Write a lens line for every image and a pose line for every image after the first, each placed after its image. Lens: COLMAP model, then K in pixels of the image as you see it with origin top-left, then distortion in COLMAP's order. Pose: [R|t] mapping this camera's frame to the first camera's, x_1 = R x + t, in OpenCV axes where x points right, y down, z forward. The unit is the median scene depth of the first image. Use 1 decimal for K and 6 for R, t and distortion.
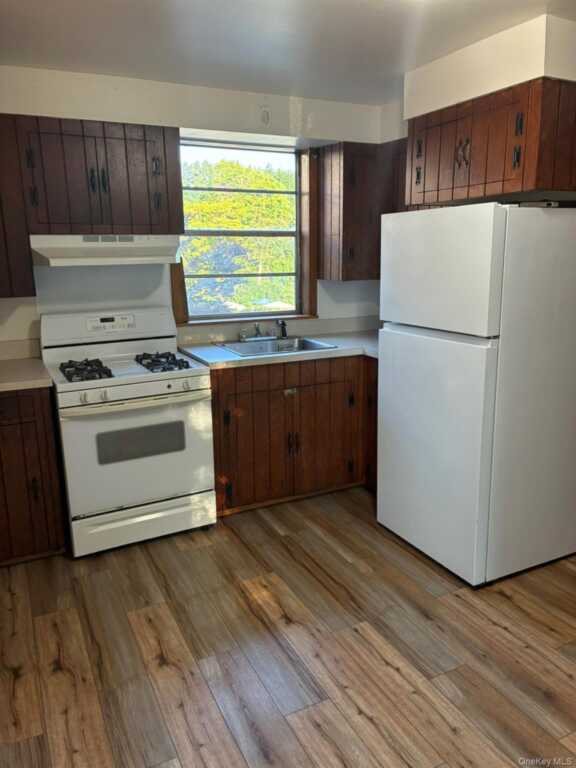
lens RADIAL K [[576.4, 0, 288.2], [0, 576.4, 389.8], [0, 0, 1]] dist [0.007908, 0.000080]
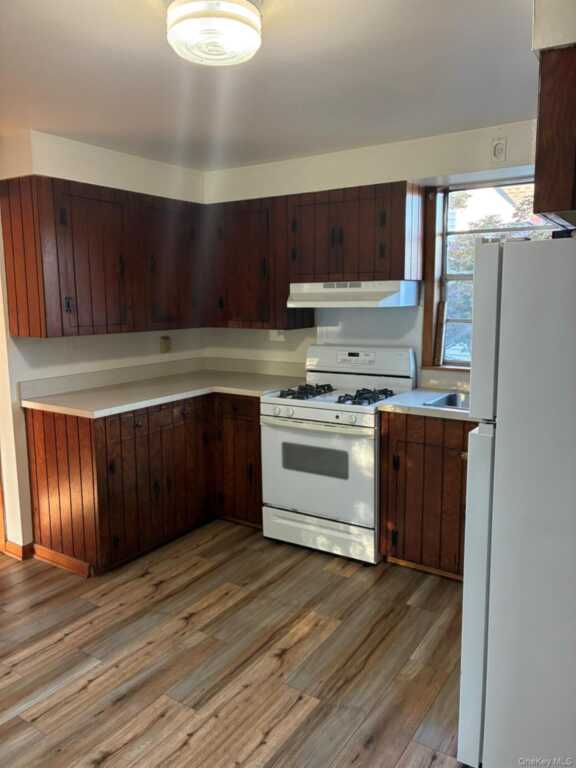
lens RADIAL K [[581.0, 0, 288.0], [0, 581.0, 384.0], [0, 0, 1]] dist [0.012539, -0.004178]
pose [[0.501789, 0.138143, -0.853888, 0.684990], [-0.205102, 0.978014, 0.037696, -0.090349], [0.840322, 0.156219, 0.519090, 0.337668]]
